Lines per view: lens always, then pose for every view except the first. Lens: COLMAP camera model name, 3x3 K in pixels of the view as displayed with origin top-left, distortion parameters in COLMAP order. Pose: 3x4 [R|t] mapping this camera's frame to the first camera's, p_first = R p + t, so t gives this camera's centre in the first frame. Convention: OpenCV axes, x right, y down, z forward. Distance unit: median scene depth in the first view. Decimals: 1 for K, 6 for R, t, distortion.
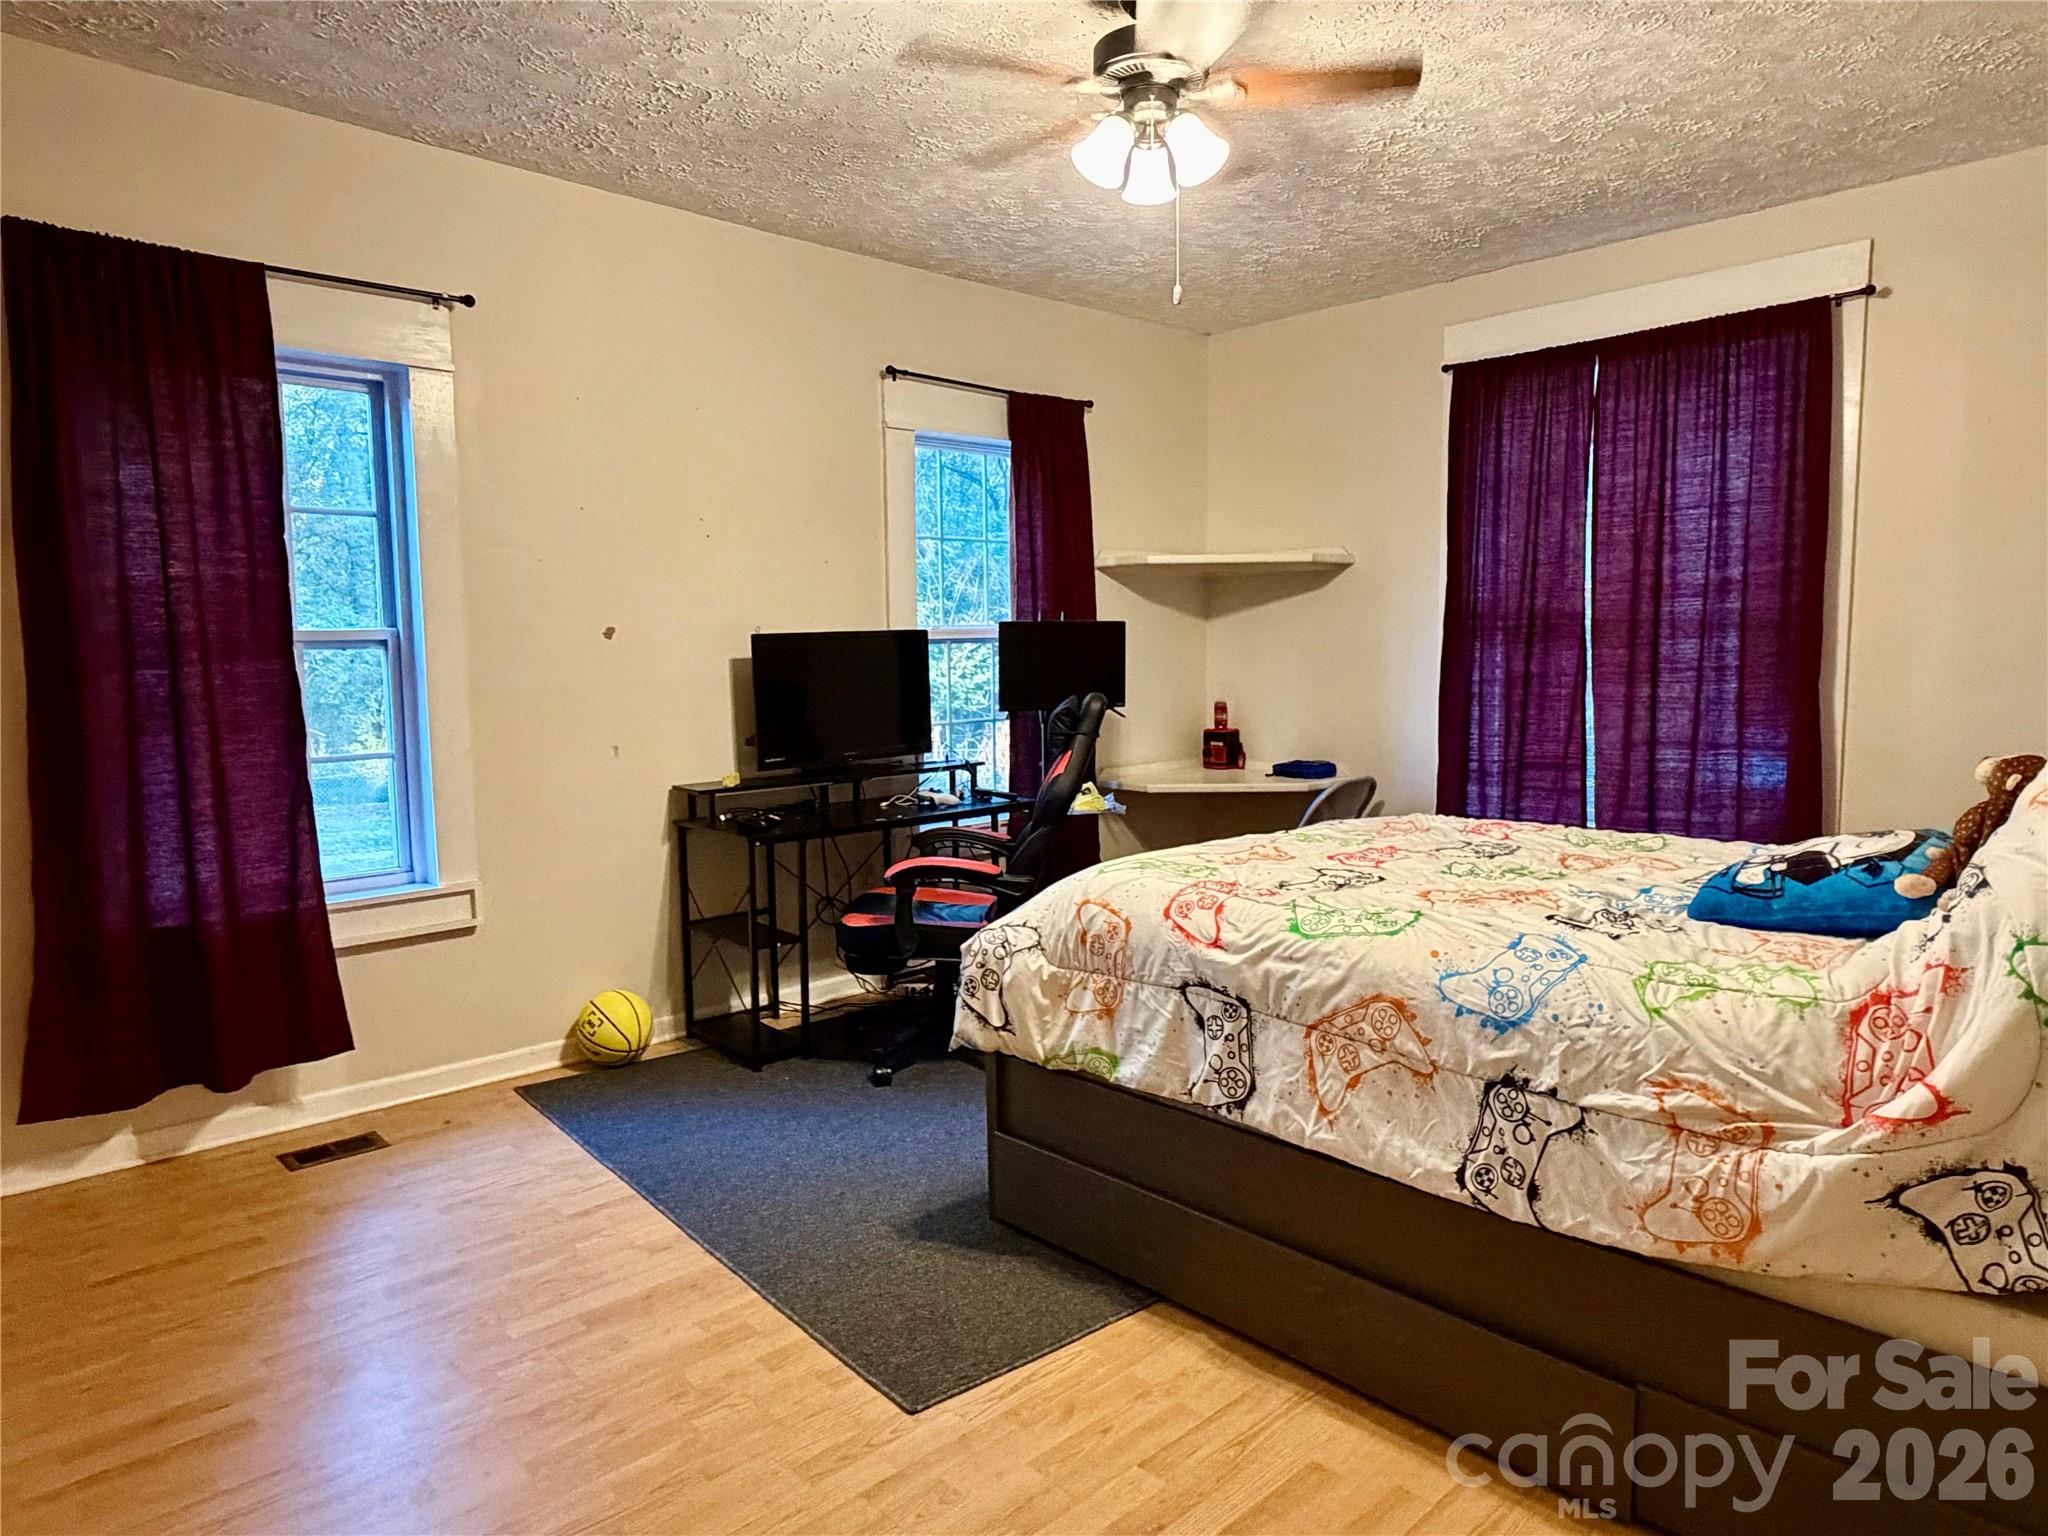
lens RADIAL K [[1249.8, 0, 1022.1], [0, 1249.8, 770.1], [0, 0, 1]] dist [-0.004803, -0.001073]
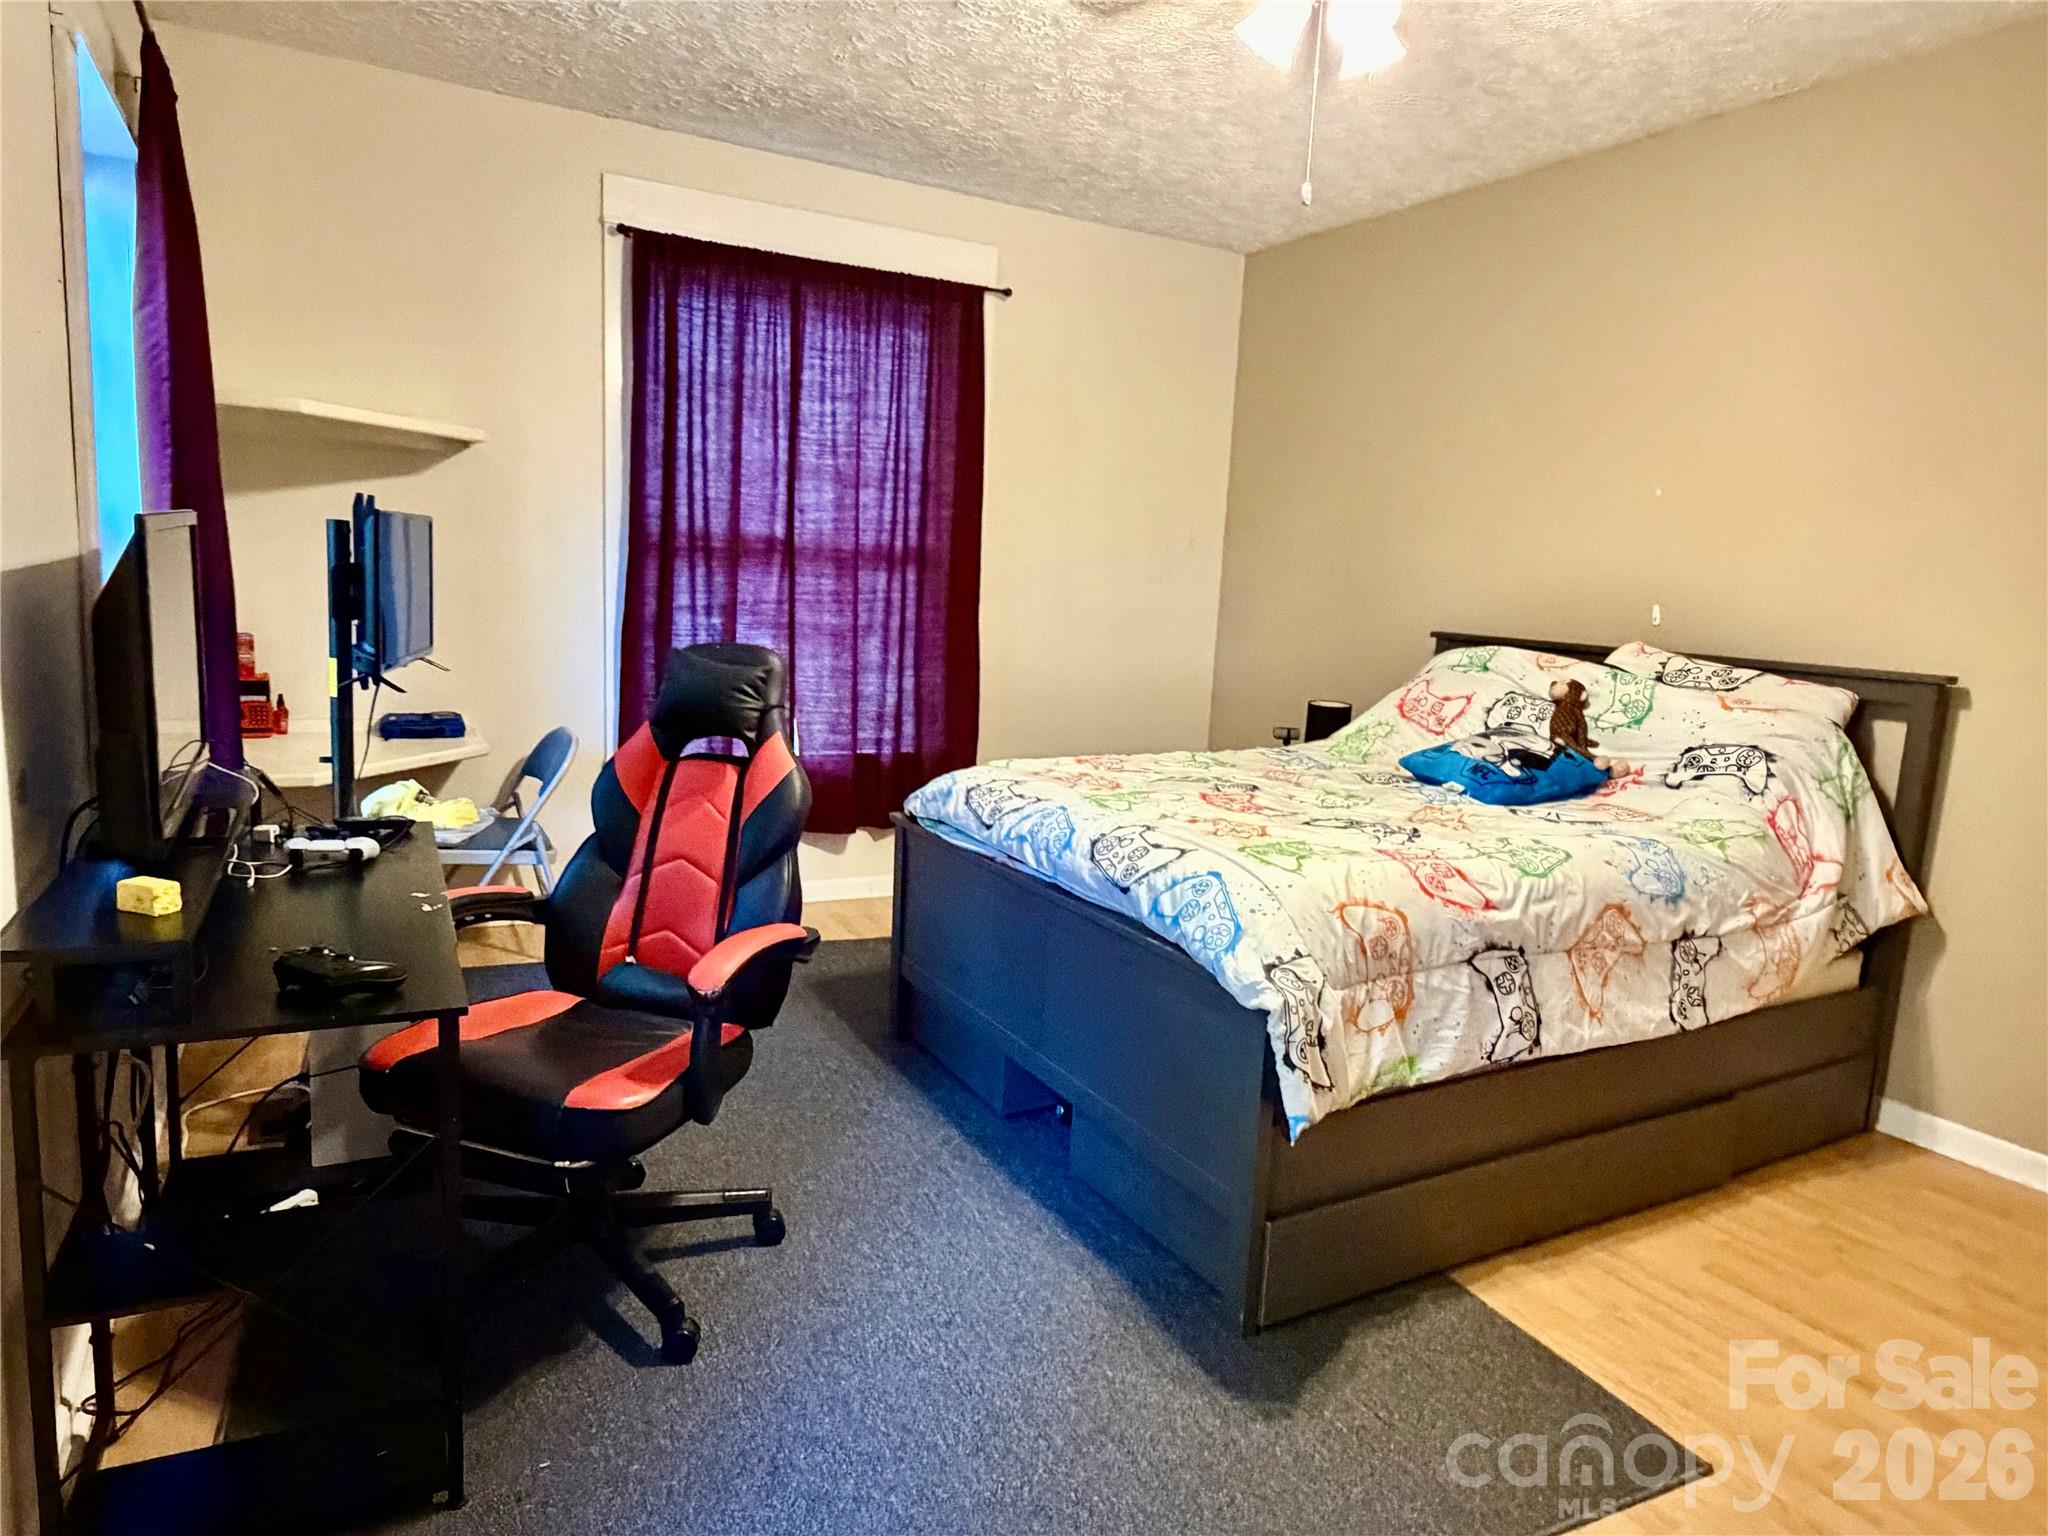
lens RADIAL K [[1249.8, 0, 1024.0], [0, 1249.8, 761.9], [0, 0, 1]] dist [-0.004803, -0.001073]
pose [[0.256115, -0.125388, 0.958479, -0.949209], [0.041837, 0.992060, 0.118602, -0.120958], [-0.965741, 0.009724, 0.259327, 1.146134]]
